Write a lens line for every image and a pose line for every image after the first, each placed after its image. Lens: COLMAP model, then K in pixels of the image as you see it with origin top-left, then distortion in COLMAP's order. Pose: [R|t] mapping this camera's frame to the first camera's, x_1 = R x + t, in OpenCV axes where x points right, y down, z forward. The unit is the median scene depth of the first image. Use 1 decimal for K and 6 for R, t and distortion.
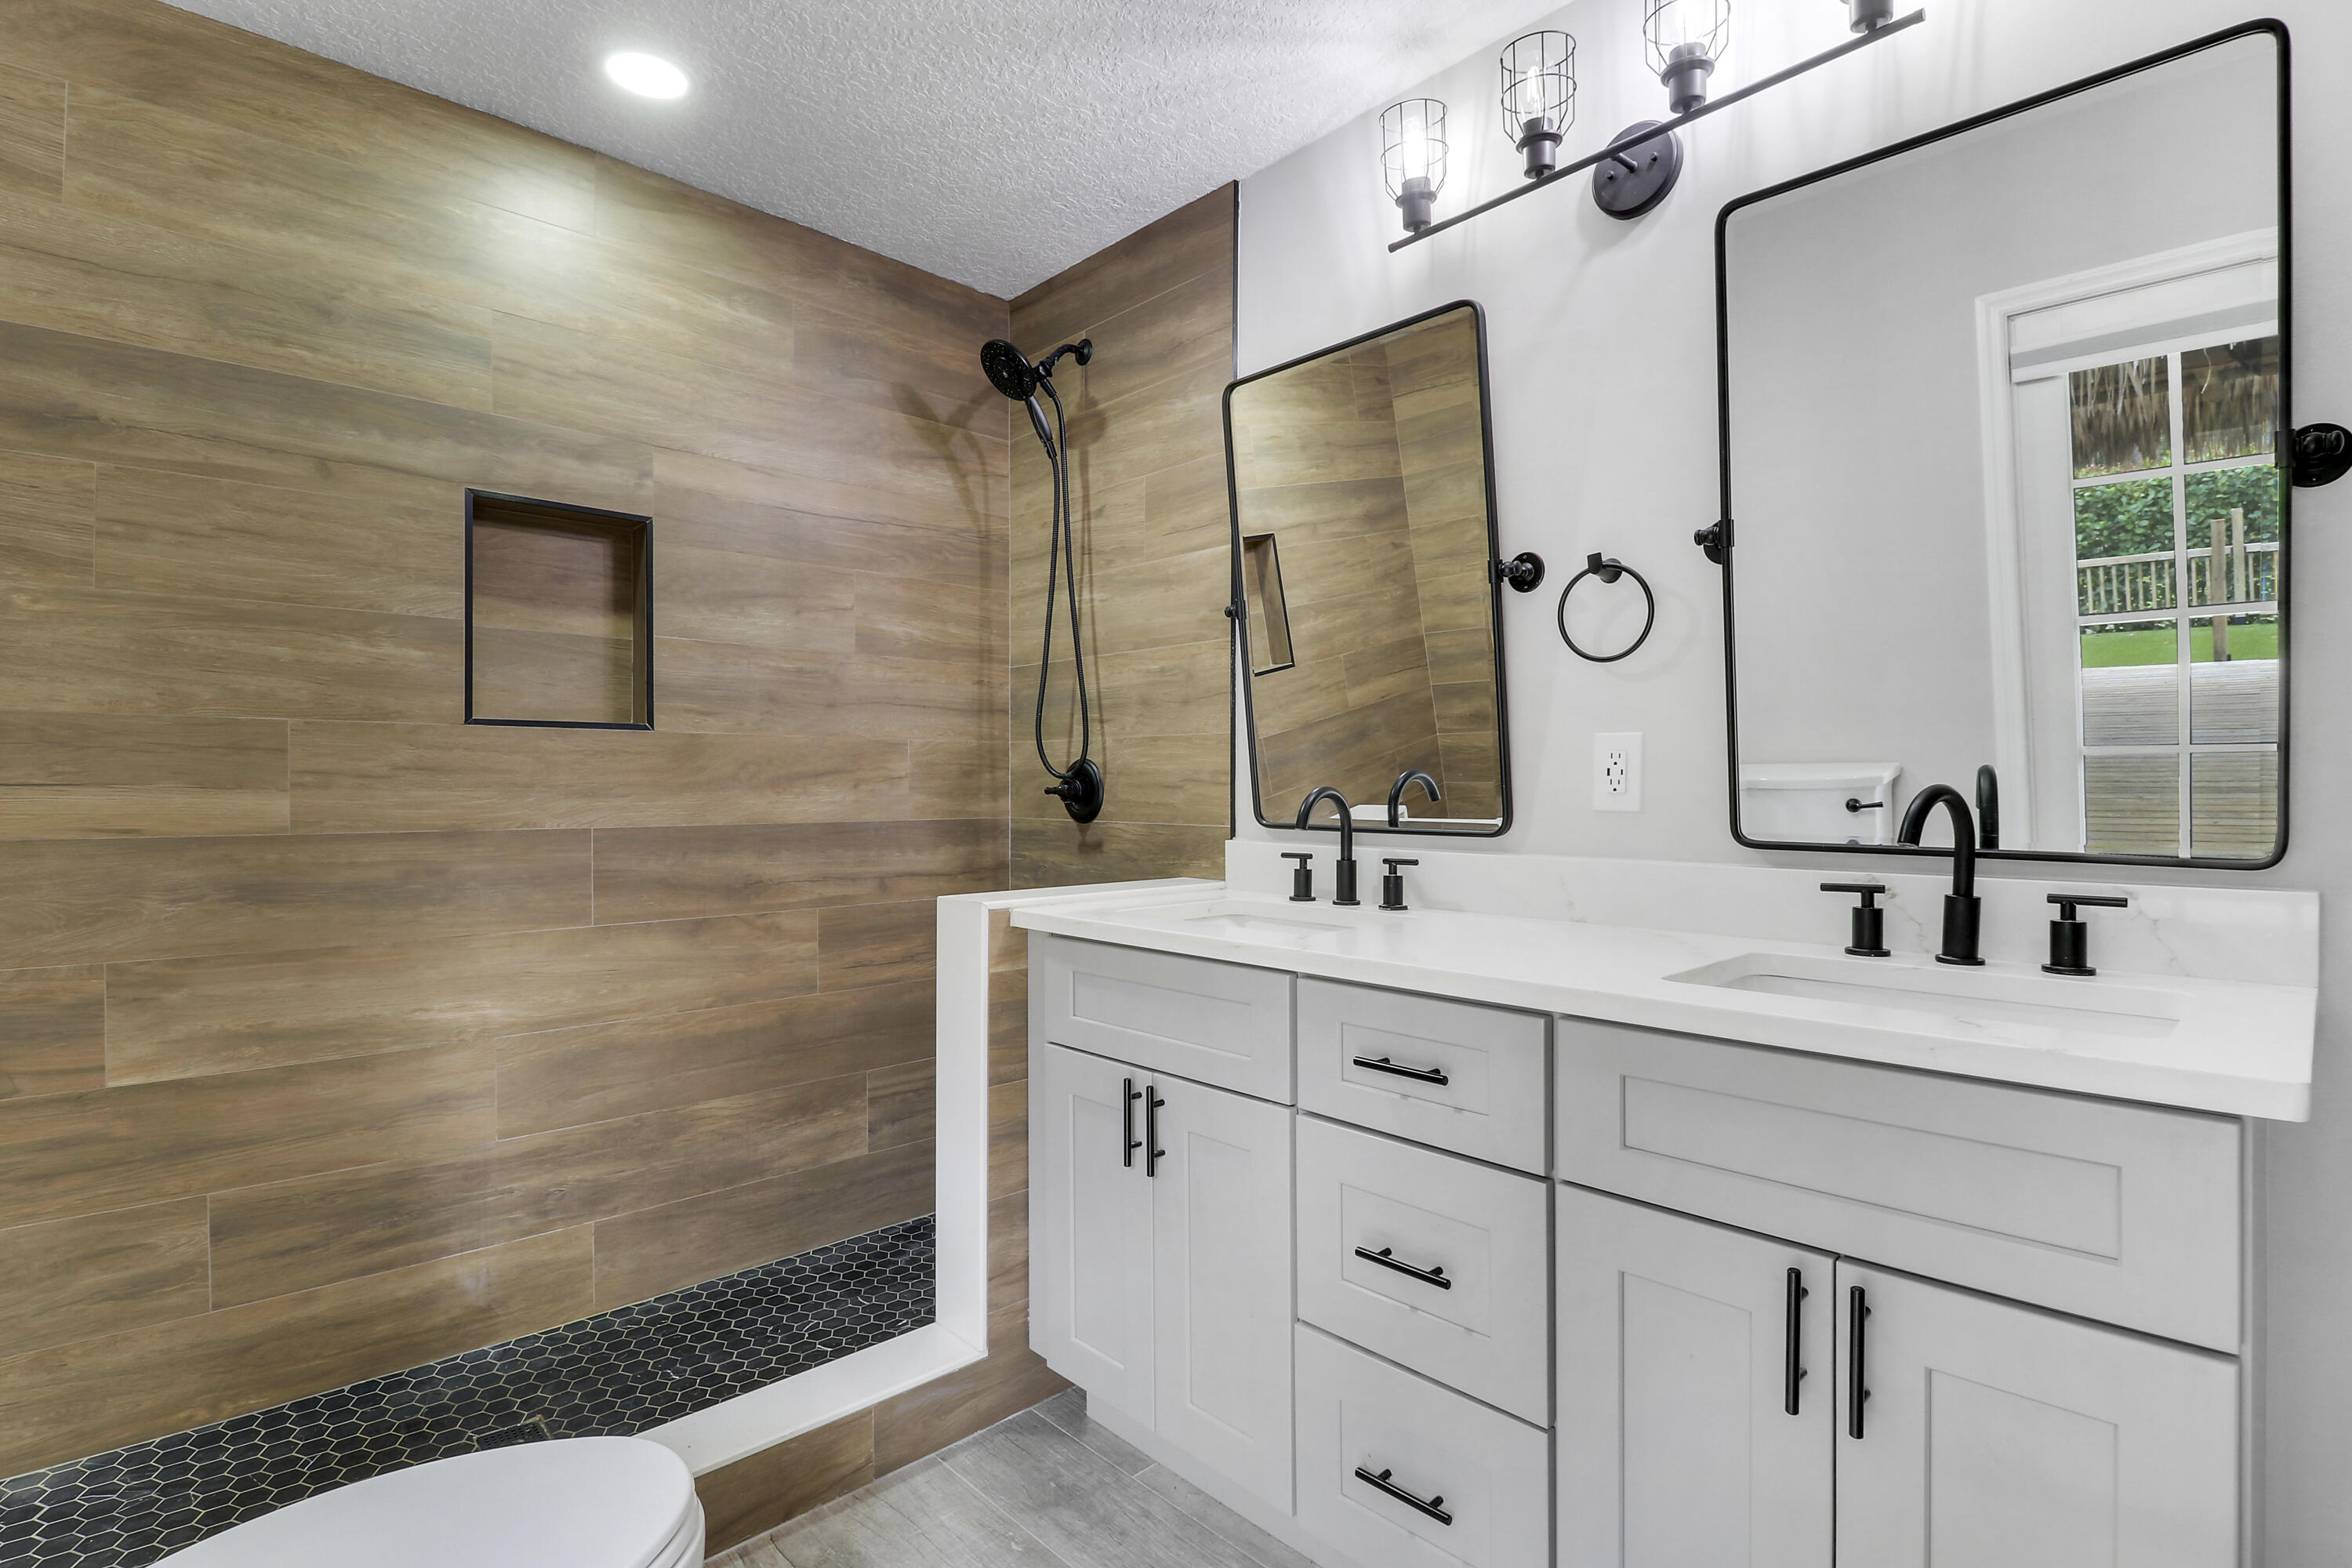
lens RADIAL K [[1128.4, 0, 1182.6], [0, 1128.4, 788.1], [0, 0, 1]] dist [-0.003037, -0.009093]
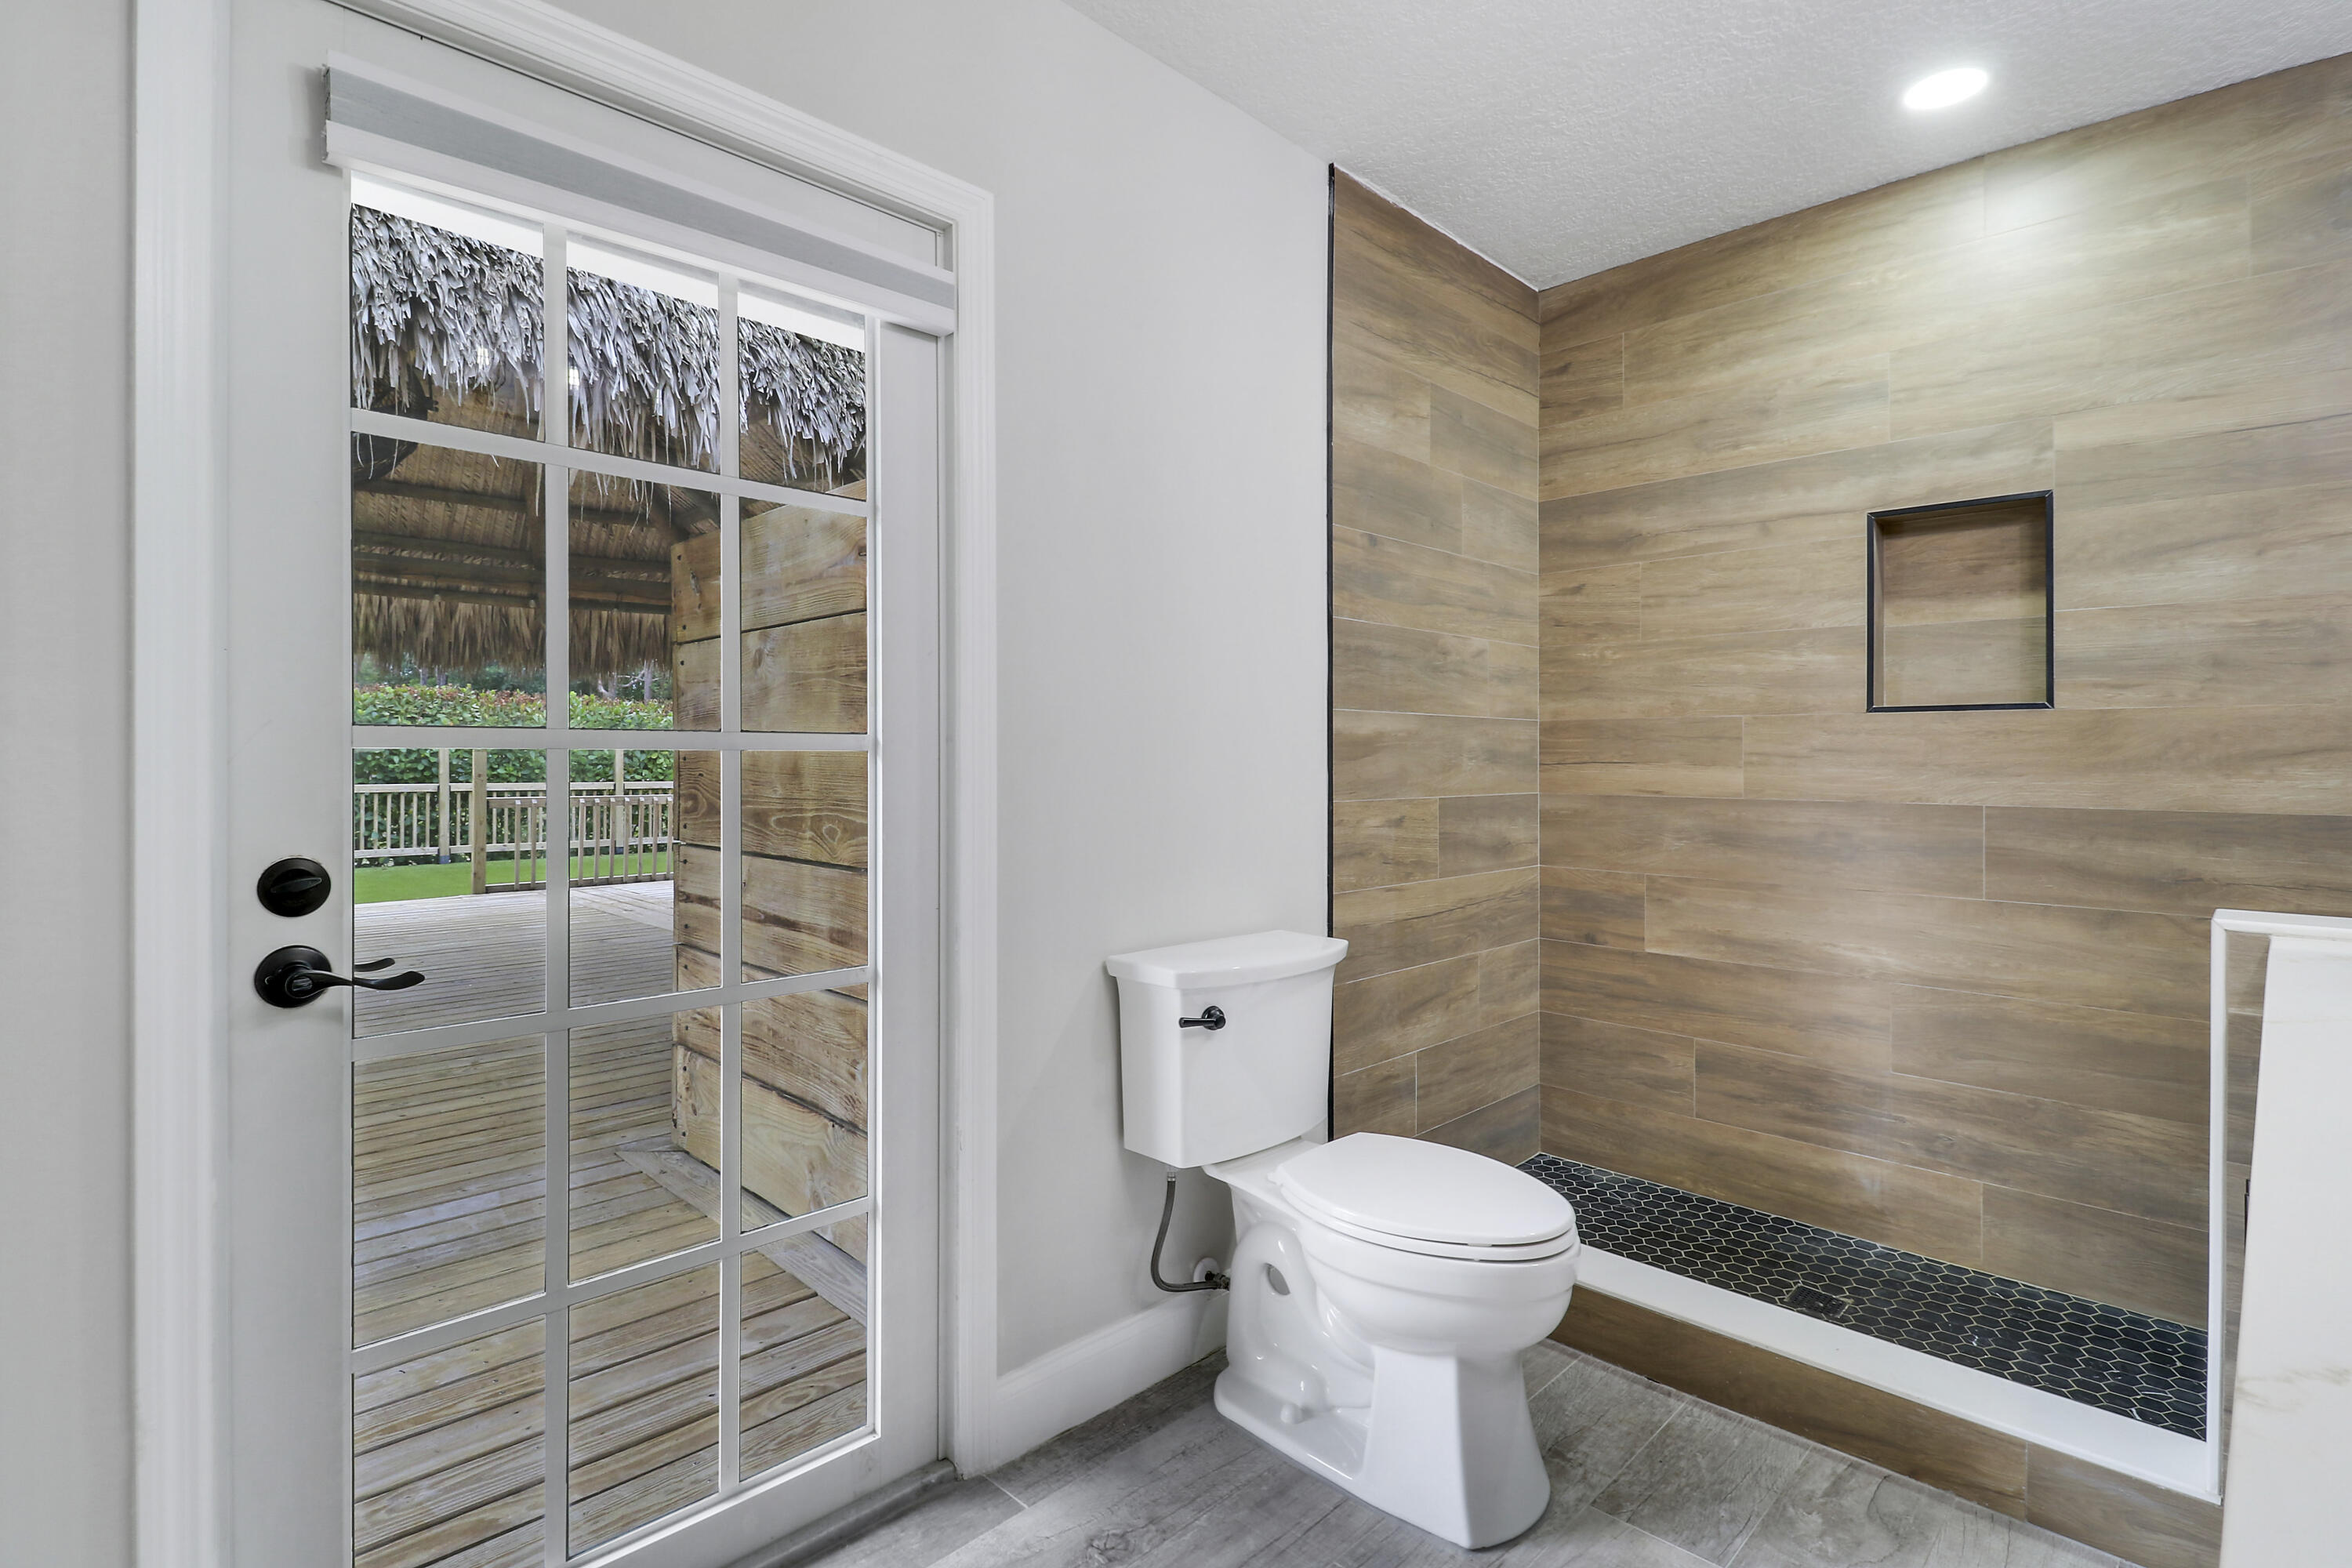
lens RADIAL K [[1128.4, 0, 1174.5], [0, 1128.4, 780.1], [0, 0, 1]] dist [-0.003037, -0.009093]
pose [[0.014951, 0.020663, -0.999675, 0.541775], [-0.004991, 0.999776, 0.020590, -0.006272], [0.999876, 0.004681, 0.015051, 0.251711]]
